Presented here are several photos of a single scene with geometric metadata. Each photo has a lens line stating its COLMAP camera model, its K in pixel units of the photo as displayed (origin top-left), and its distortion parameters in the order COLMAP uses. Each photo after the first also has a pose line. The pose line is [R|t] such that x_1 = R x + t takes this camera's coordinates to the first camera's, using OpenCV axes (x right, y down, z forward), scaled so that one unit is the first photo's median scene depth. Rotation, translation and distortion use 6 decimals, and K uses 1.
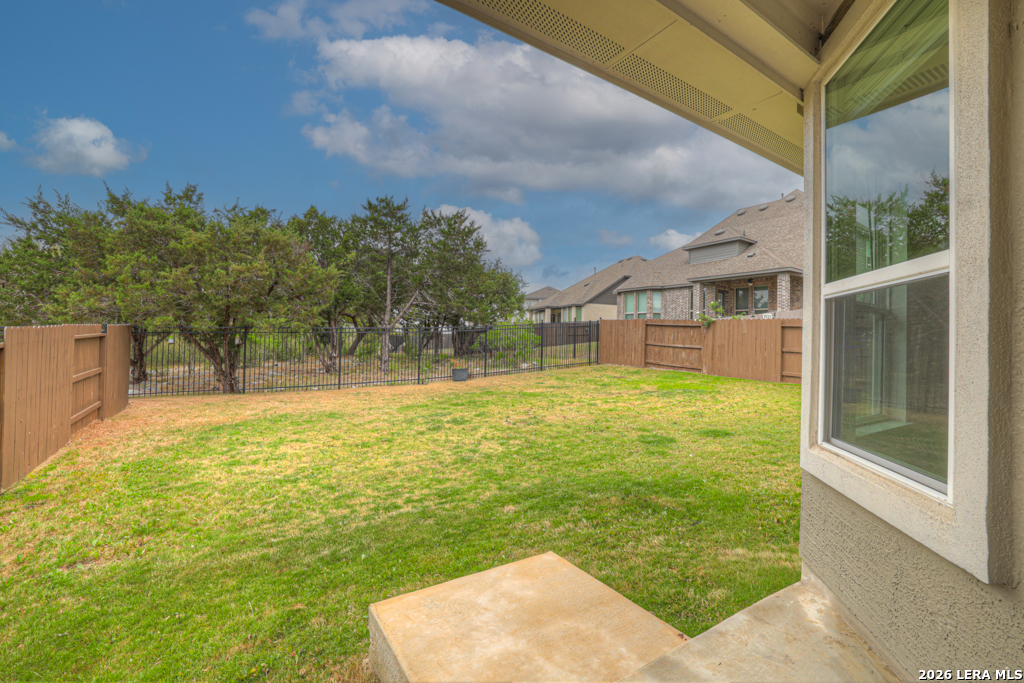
lens RADIAL K [[439.6, 0, 507.1], [0, 439.6, 337.0], [0, 0, 1]] dist [-0.052300, 0.019564]
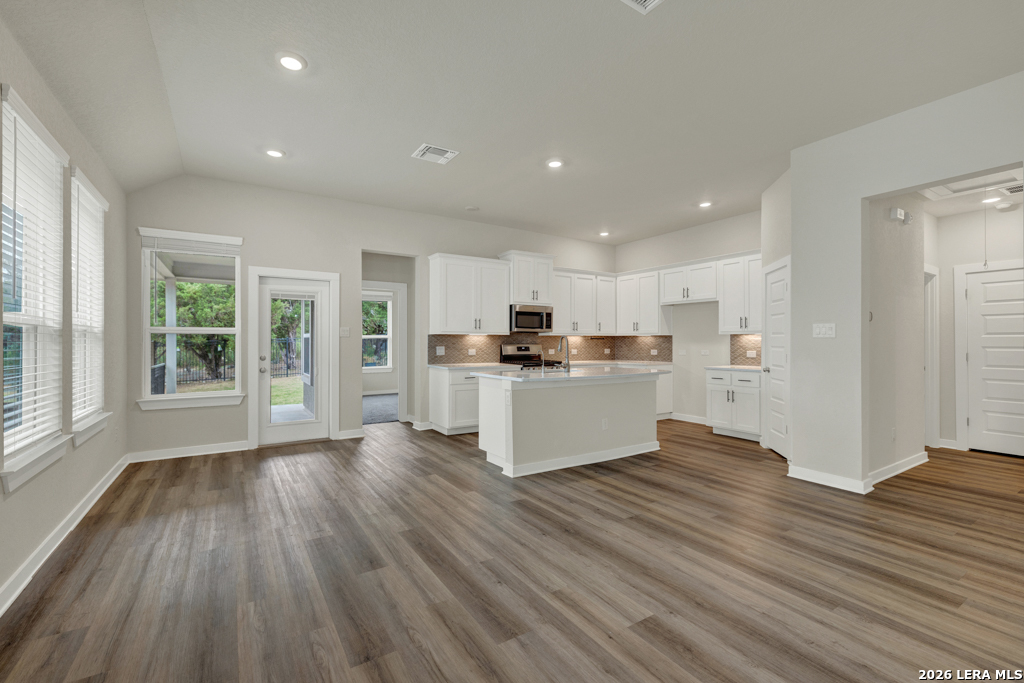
lens RADIAL K [[426.5, 0, 514.5], [0, 426.5, 343.0], [0, 0, 1]] dist [-0.018249, -0.000234]
pose [[0.999275, -0.022760, 0.030530, 0.476515], [0.022262, 0.999615, 0.016550, -0.016001], [-0.030894, -0.015858, 0.999397, -0.683068]]
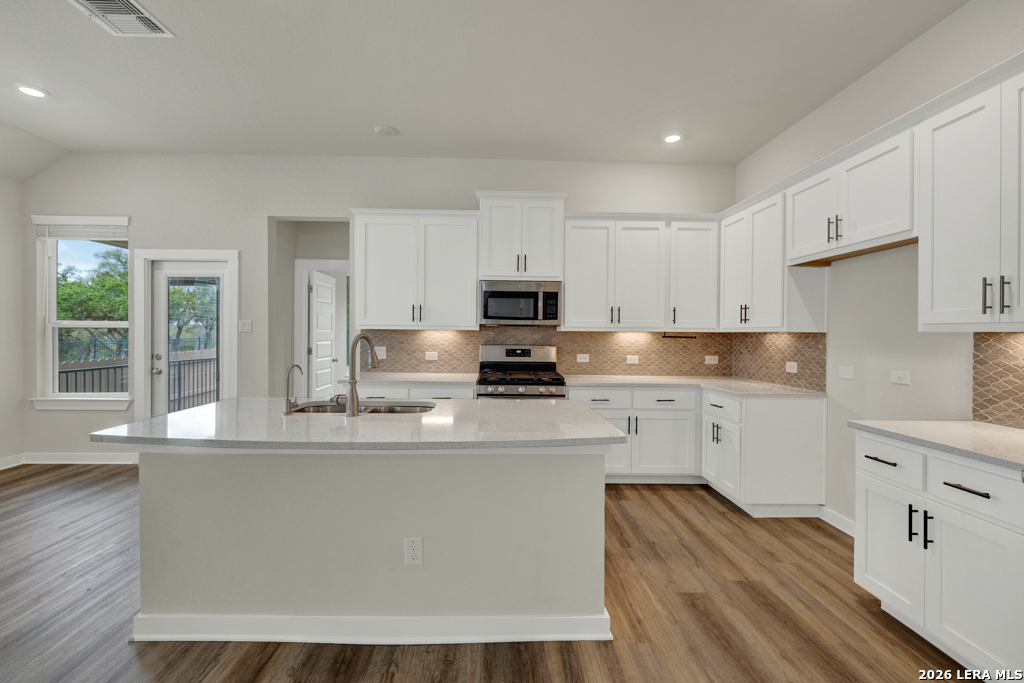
lens RADIAL K [[432.5, 0, 515.3], [0, 432.5, 338.6], [0, 0, 1]] dist [-0.009090, -0.000129]
pose [[0.870748, -0.007990, -0.491664, 0.697564], [0.016540, 0.999778, 0.013046, -0.014672], [0.491451, -0.019492, 0.870687, -0.399695]]
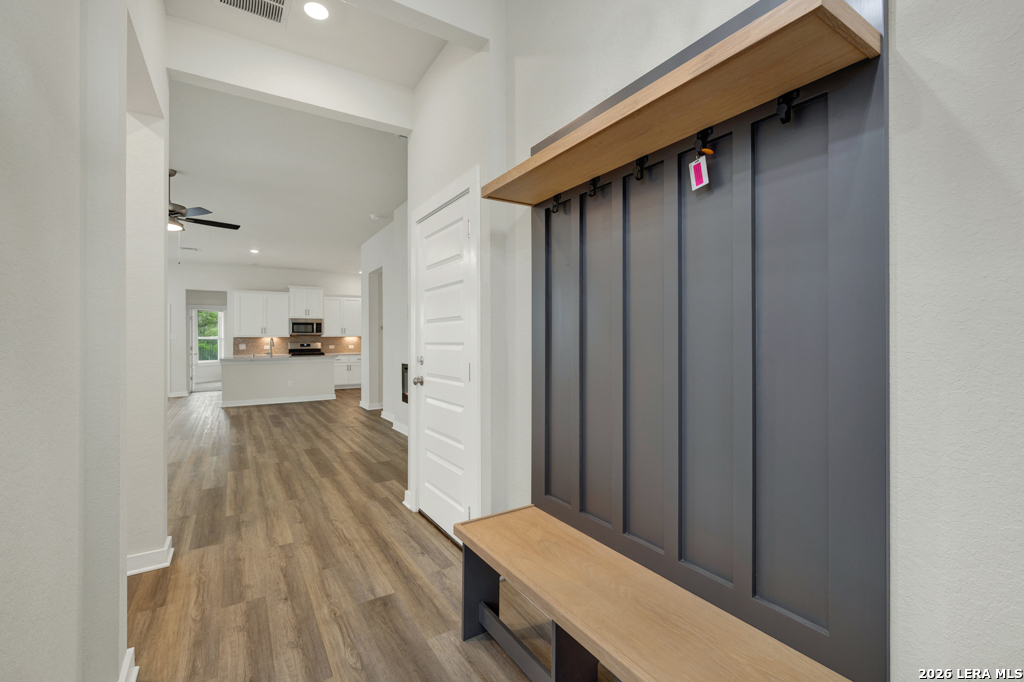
lens RADIAL K [[446.5, 0, 514.1], [0, 446.5, 327.8], [0, 0, 1]] dist [0.001489, 0.000059]
pose [[0.999569, -0.028203, 0.008130, 0.992972], [0.028252, 0.999583, -0.005988, -0.017866], [-0.007957, 0.006215, 0.999949, -1.115179]]
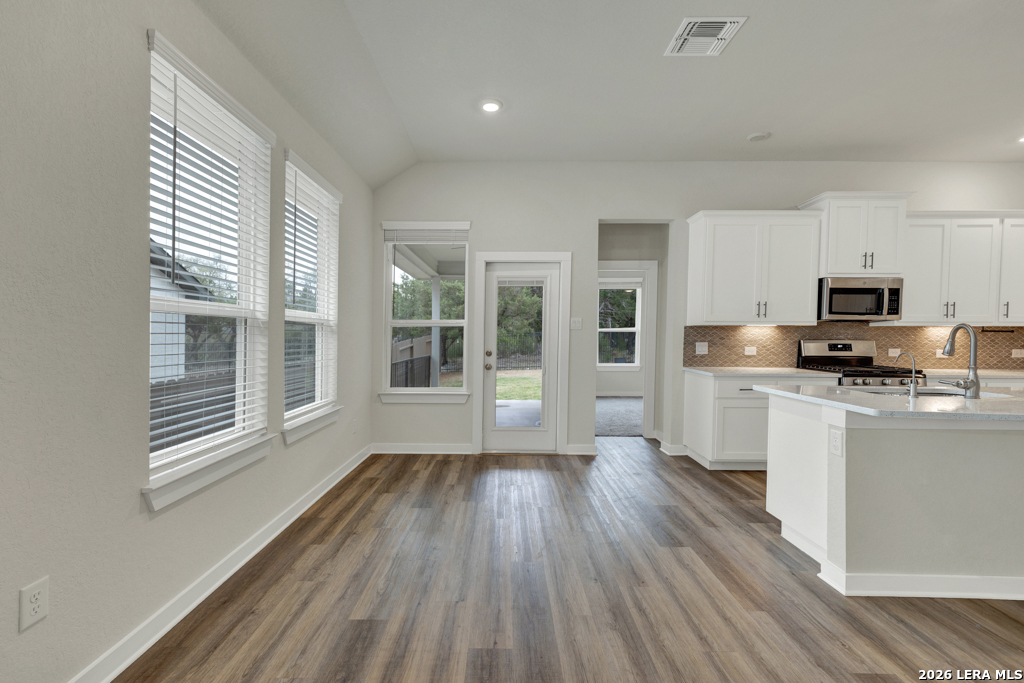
lens RADIAL K [[439.0, 0, 510.8], [0, 439.0, 350.8], [0, 0, 1]] dist [-0.004032, -0.000522]
pose [[0.852968, -0.001589, -0.521961, 0.459215], [0.023444, 0.999103, 0.035269, -0.015237], [0.521437, -0.042320, 0.852240, -0.570913]]
